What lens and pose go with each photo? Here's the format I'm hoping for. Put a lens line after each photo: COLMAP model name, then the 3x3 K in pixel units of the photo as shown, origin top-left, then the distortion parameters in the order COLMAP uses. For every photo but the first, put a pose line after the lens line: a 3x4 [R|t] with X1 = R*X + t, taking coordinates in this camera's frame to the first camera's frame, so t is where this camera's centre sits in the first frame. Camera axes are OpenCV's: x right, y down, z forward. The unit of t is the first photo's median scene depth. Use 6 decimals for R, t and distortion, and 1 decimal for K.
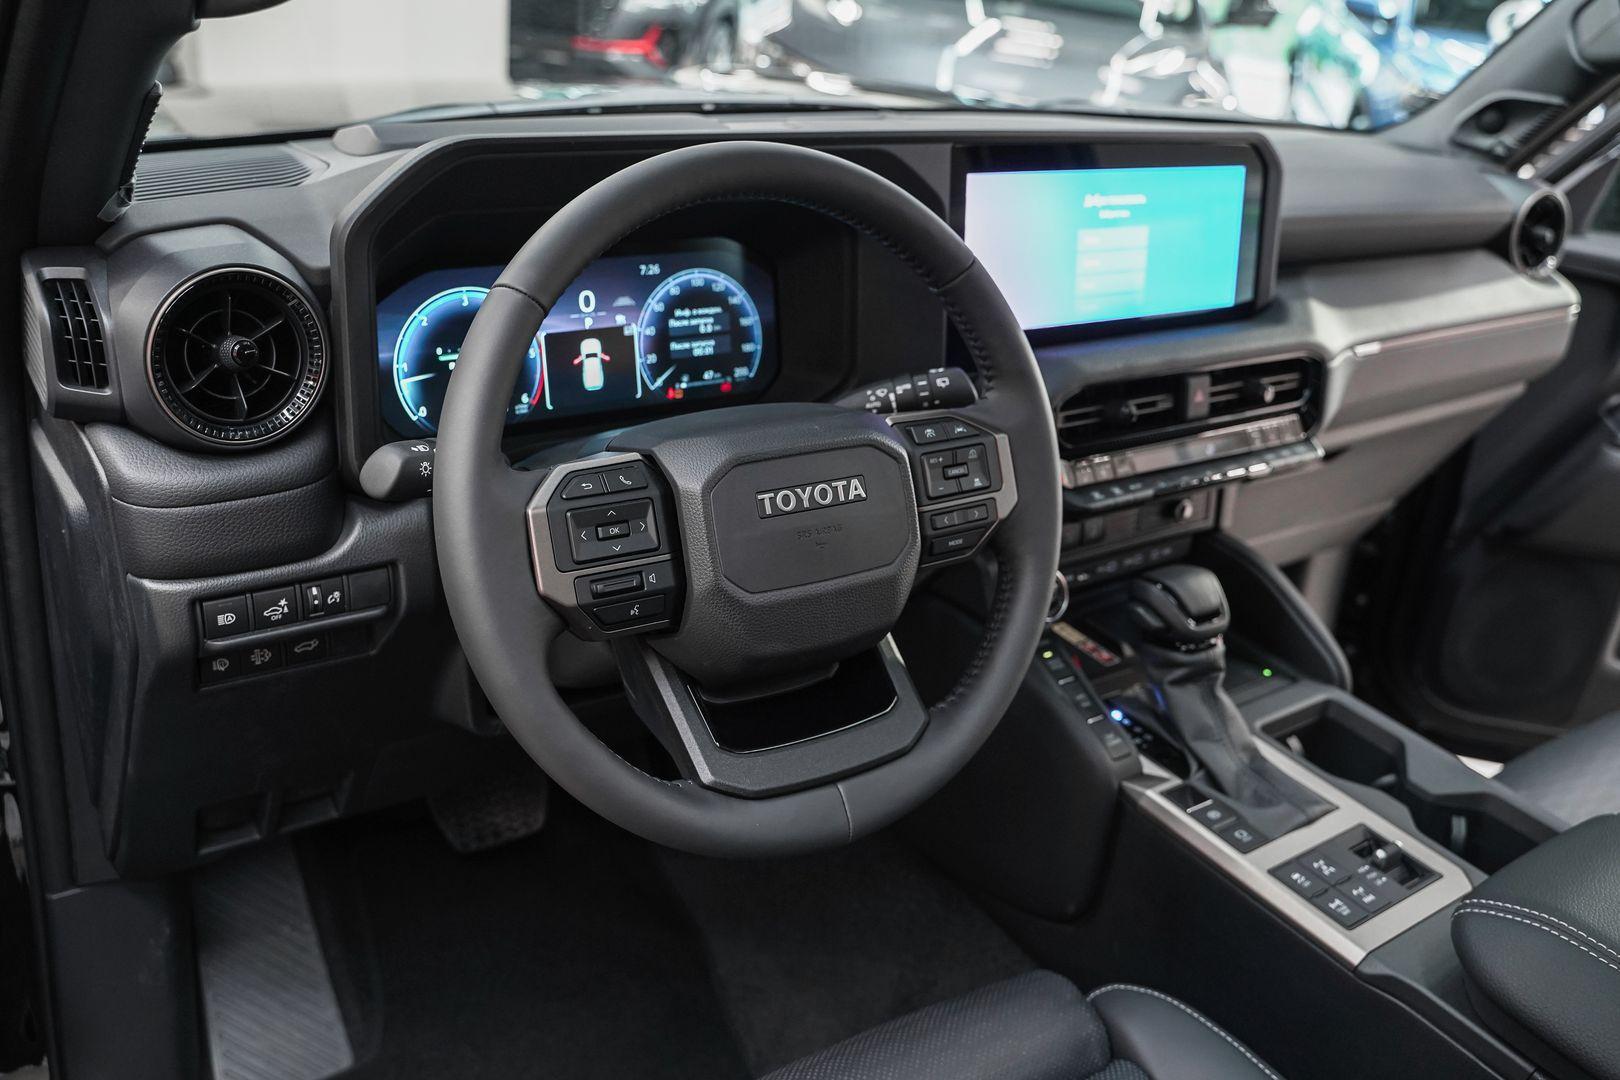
lens RADIAL K [[1423.6, 0, 801.1], [0, 1423.6, 479.9], [0, 0, 1]] dist [-0.125842, 0.116206]
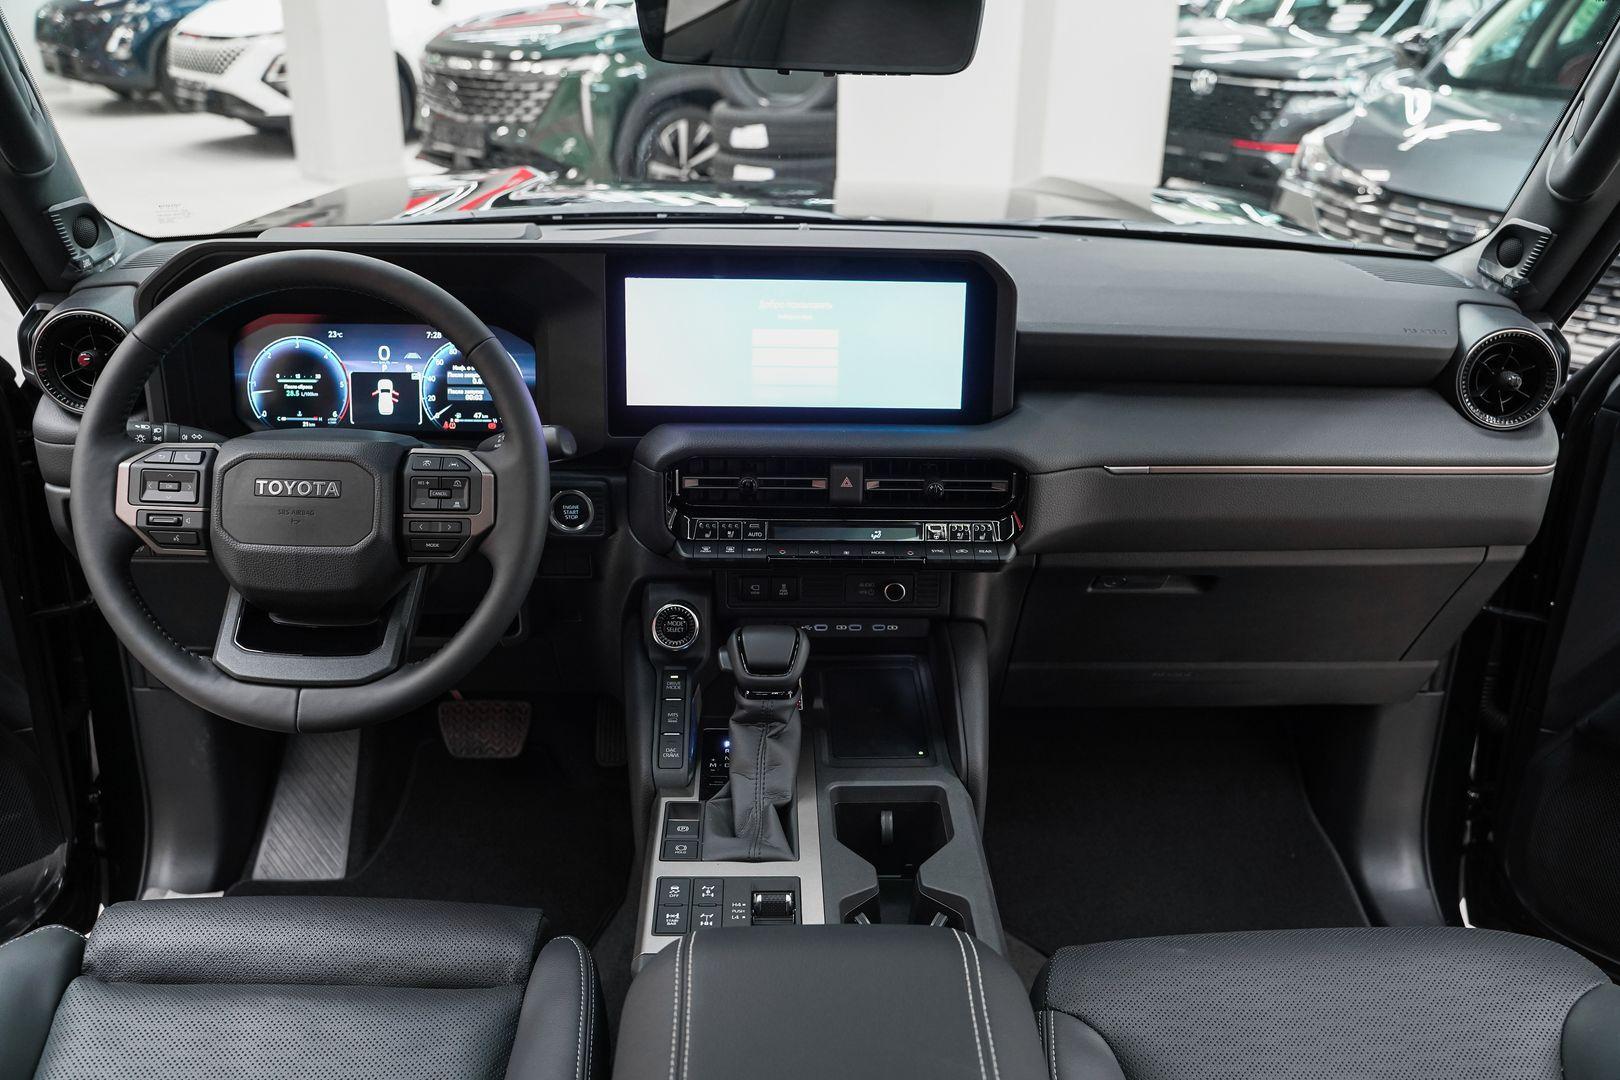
lens RADIAL K [[1363.2, 0, 812.0], [0, 1363.2, 449.0], [0, 0, 1]] dist [-0.142313, 0.089491]
pose [[0.840226, 0.116750, -0.529519, 0.903863], [-0.155876, 0.987332, -0.029650, -0.054001], [0.519349, 0.107452, 0.847780, 0.071607]]
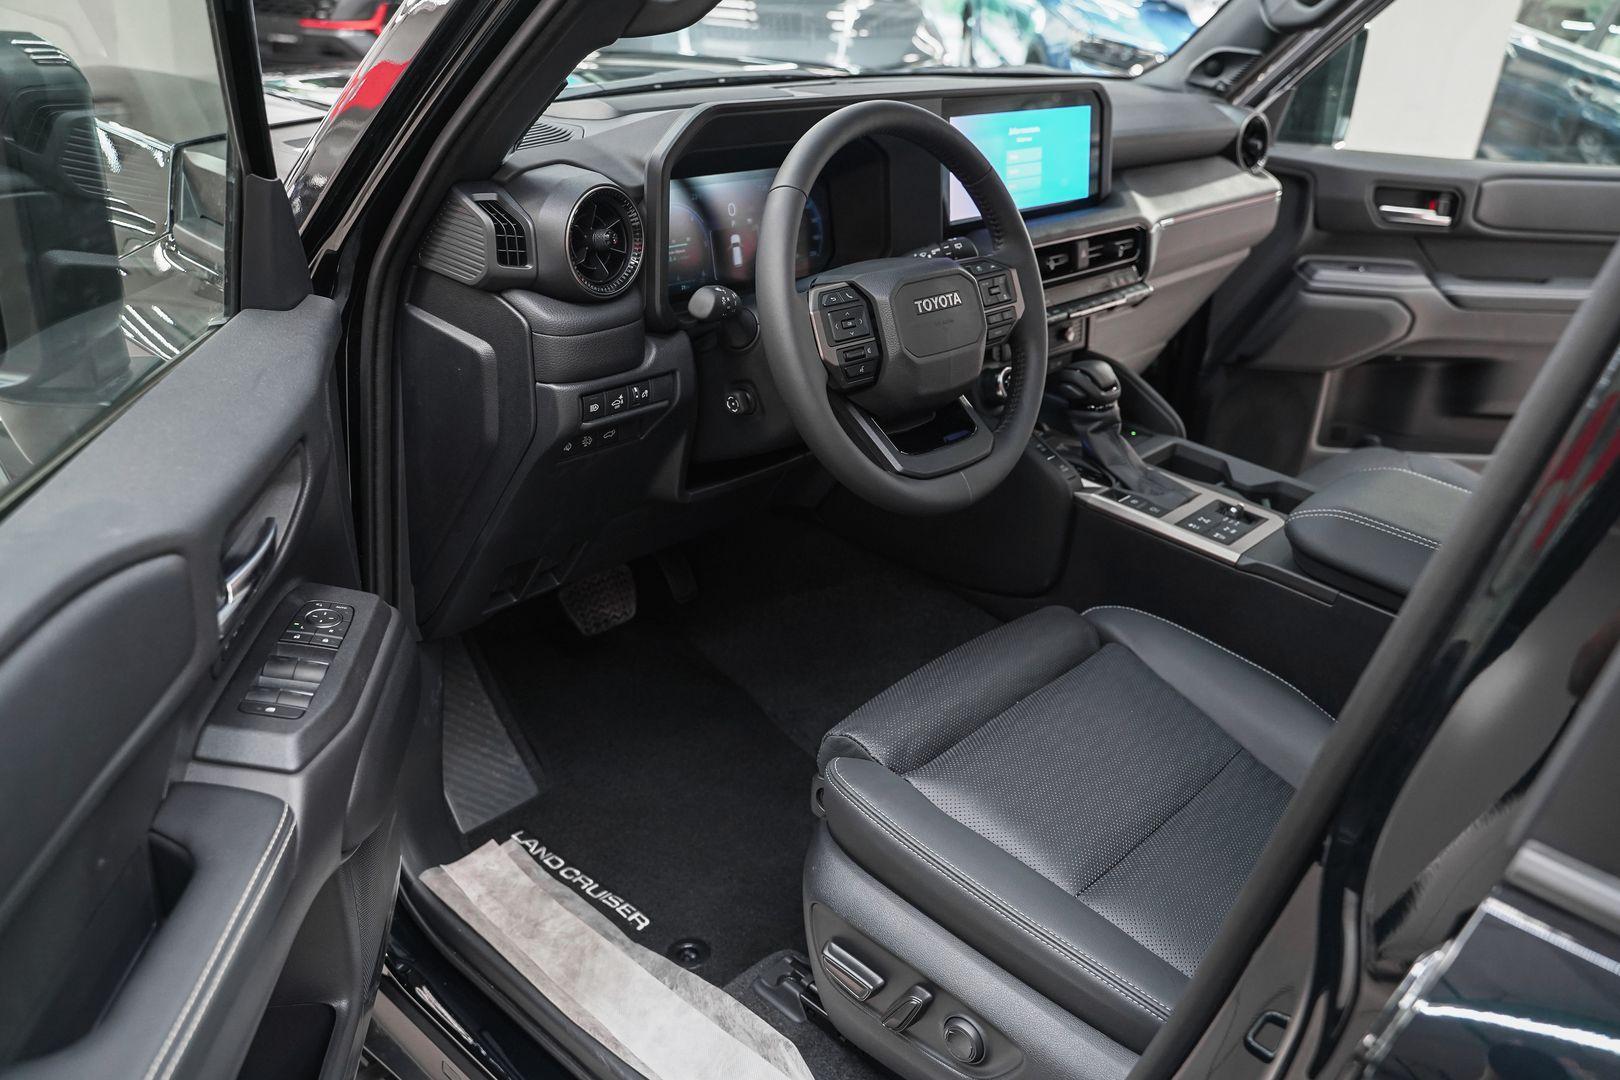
lens RADIAL K [[1423.6, 0, 801.1], [0, 1423.6, 479.9], [0, 0, 1]] dist [-0.125842, 0.116206]
pose [[0.970961, -0.101165, 0.216796, -0.420508], [0.095681, 0.994773, 0.035671, 0.113397], [-0.219271, -0.013892, 0.975565, -0.502502]]
